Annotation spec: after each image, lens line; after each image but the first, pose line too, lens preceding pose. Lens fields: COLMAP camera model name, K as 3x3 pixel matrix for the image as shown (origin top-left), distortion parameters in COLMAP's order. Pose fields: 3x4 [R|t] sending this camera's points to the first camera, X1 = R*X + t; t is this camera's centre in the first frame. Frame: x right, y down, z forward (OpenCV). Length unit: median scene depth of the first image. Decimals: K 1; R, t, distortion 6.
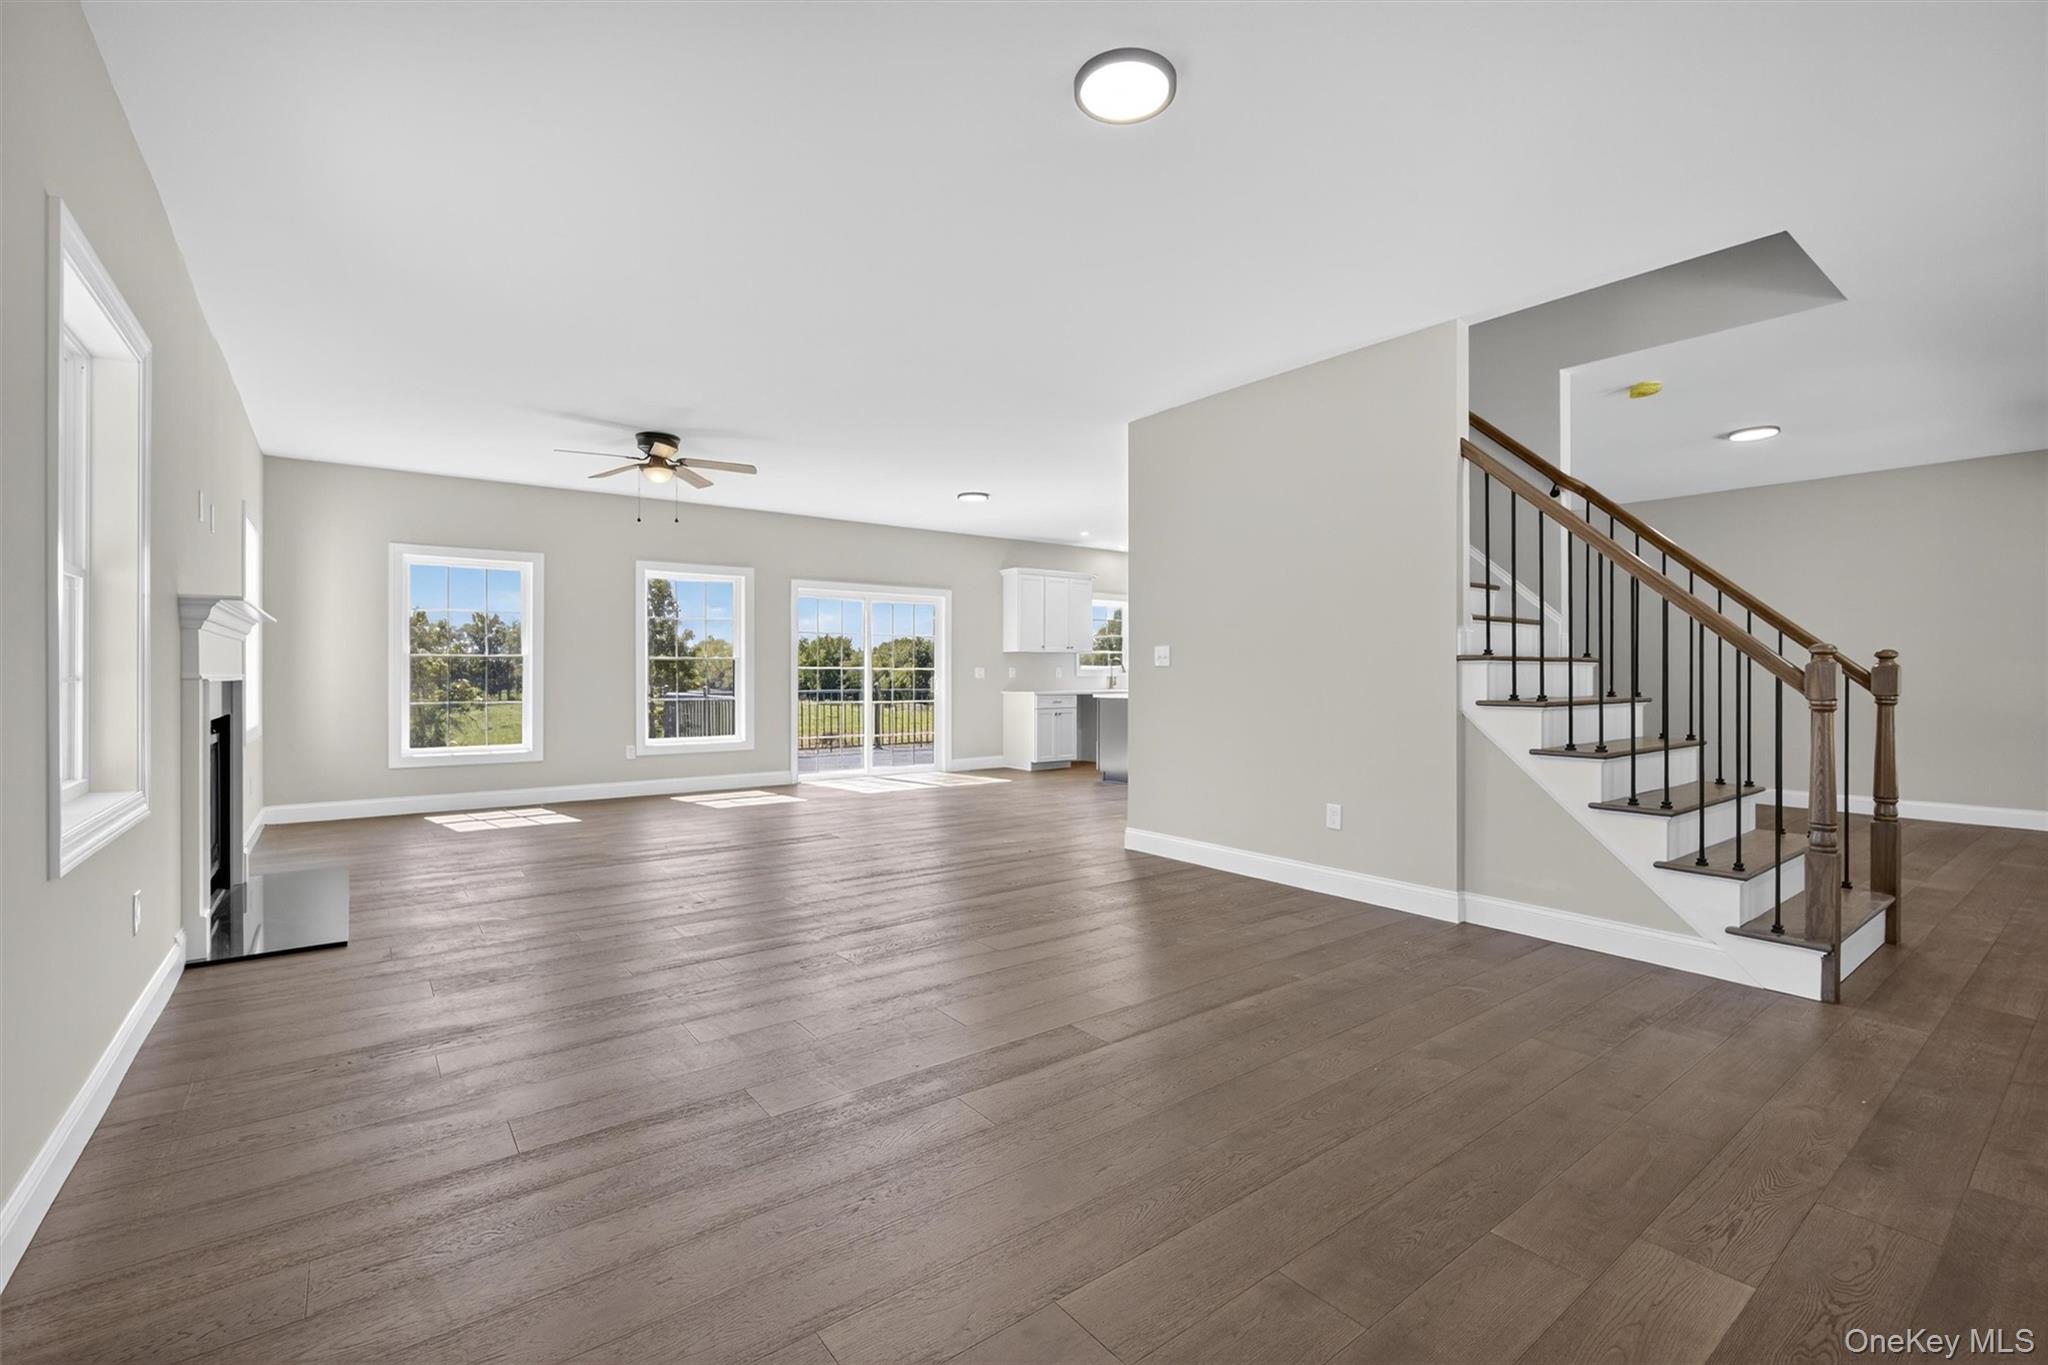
lens RADIAL K [[879.8, 0, 1024.0], [0, 879.8, 682.5], [0, 0, 1]] dist [-0.004647, 0.000344]
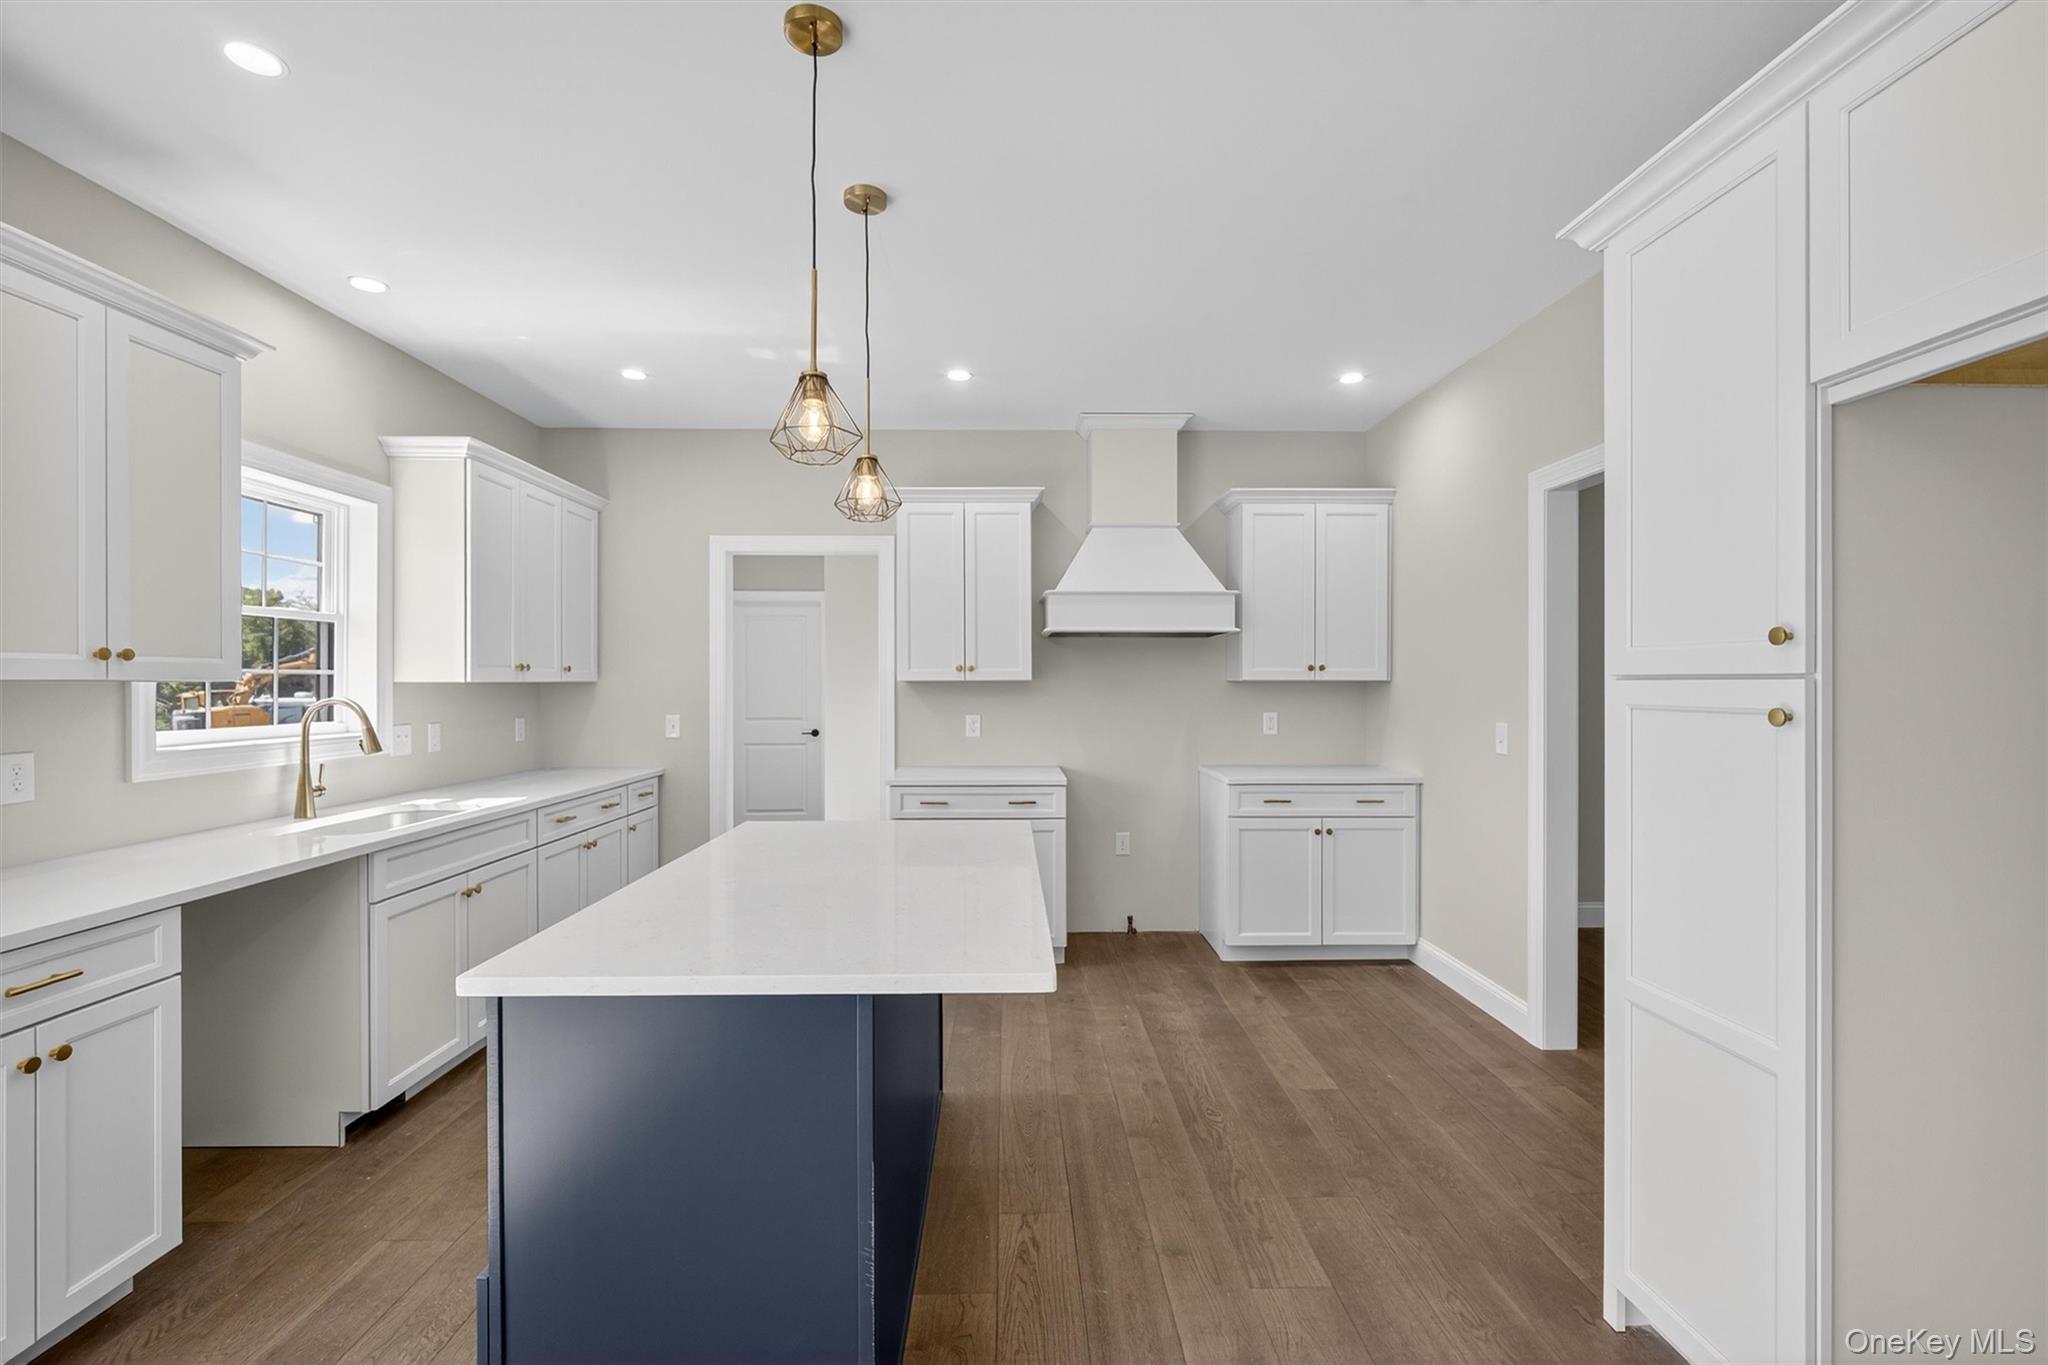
lens RADIAL K [[891.2, 0, 1025.0], [0, 891.2, 677.0], [0, 0, 1]] dist [-0.000662, 0.000607]
pose [[0.588316, 0.003286, 0.808625, 0.012076], [0.011528, 0.999856, -0.012451, -0.031805], [-0.808549, 0.016647, 0.588193, 0.759307]]
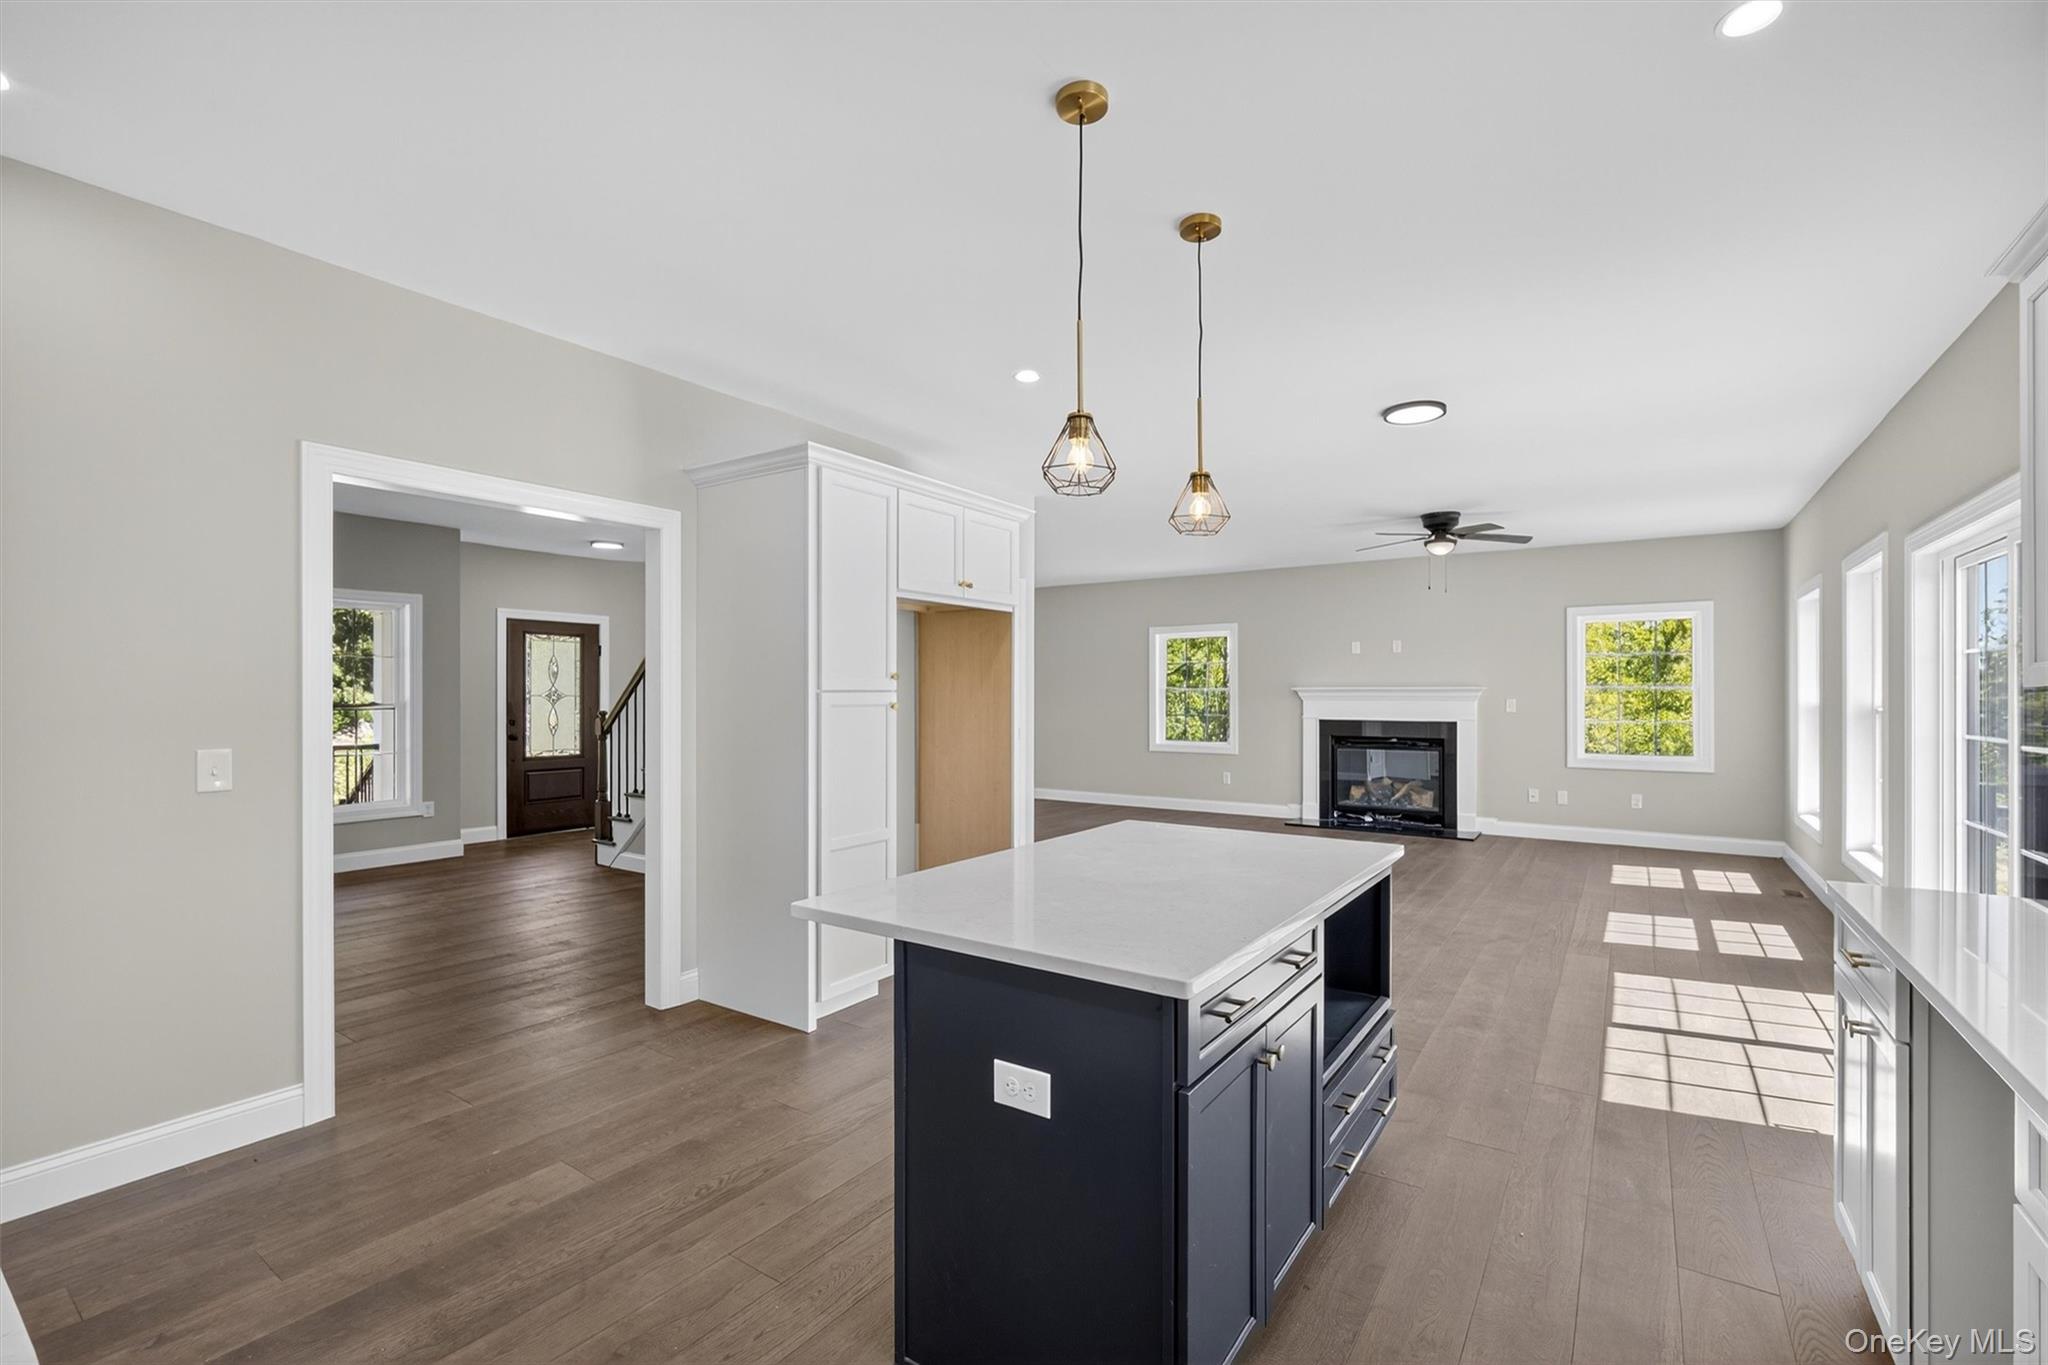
lens RADIAL K [[898.8, 0, 1020.0], [0, 898.8, 690.0], [0, 0, 1]] dist [-0.006660, -0.000384]
pose [[-0.950478, -0.002458, -0.310783, 0.265487], [-0.005143, 0.999956, 0.007819, -0.036143], [0.310750, 0.009030, -0.950449, 1.132991]]
